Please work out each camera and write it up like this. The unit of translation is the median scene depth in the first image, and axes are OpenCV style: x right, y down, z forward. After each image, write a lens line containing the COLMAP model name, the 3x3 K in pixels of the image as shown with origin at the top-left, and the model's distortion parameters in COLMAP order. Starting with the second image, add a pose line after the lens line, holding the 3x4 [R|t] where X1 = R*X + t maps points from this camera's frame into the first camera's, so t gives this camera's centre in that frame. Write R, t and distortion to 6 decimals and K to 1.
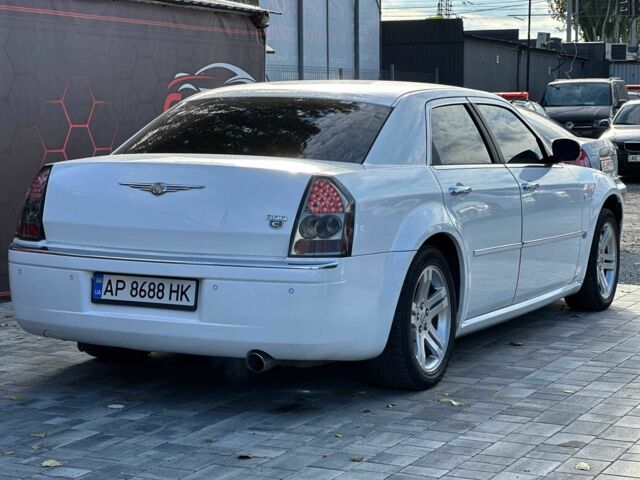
lens RADIAL K [[1414.3, 0, 320.0], [0, 1414.3, 240.0], [0, 0, 1]] dist [-0.022328, 2.597998]
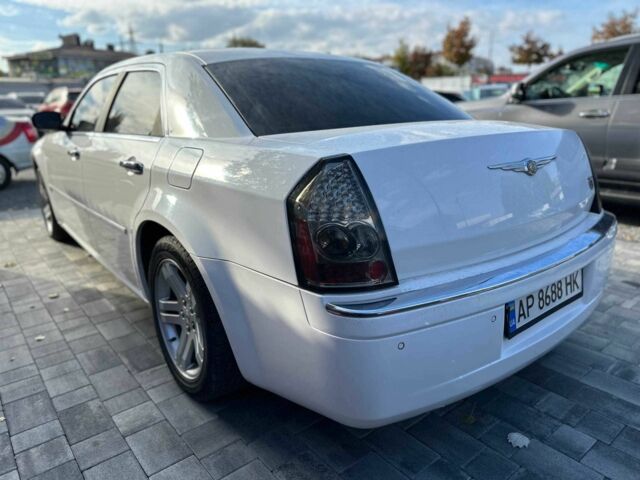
lens RADIAL K [[461.0, 0, 325.3], [0, 461.0, 246.1], [0, 0, 1]] dist [0.007547, -0.007168]
pose [[0.416969, -0.281487, 0.864235, -0.388248], [0.102608, 0.959336, 0.262957, -0.072137], [-0.903111, -0.020967, 0.428896, 0.984795]]
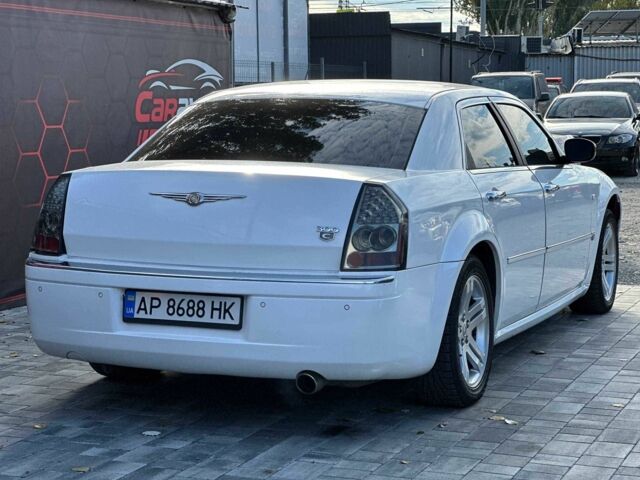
lens RADIAL K [[1414.3, 0, 320.0], [0, 1414.3, 240.0], [0, 0, 1]] dist [-0.022328, 2.597998]
pose [[0.997594, -0.012530, 0.068187, -0.095029], [0.012156, 0.999909, 0.005899, -0.013520], [-0.068255, -0.005056, 0.997655, 0.063788]]
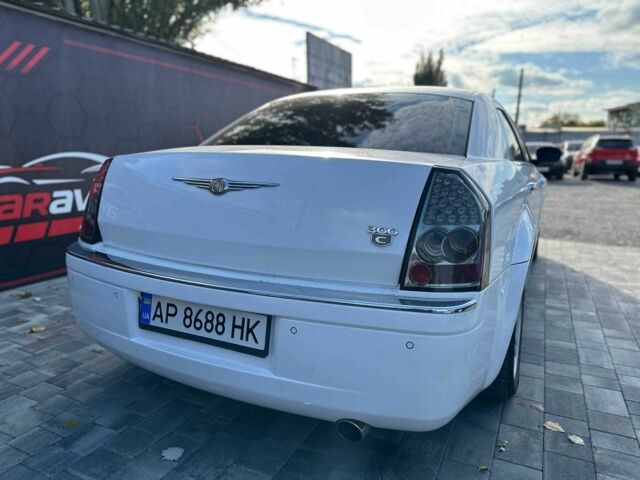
lens RADIAL K [[458.3, 0, 327.4], [0, 458.3, 240.8], [0, 0, 1]] dist [0.035583, -0.042459]
pose [[0.999974, 0.003775, 0.006221, -0.056325], [-0.004345, 0.995533, 0.094316, -0.030245], [-0.005837, -0.094341, 0.995523, 0.743736]]
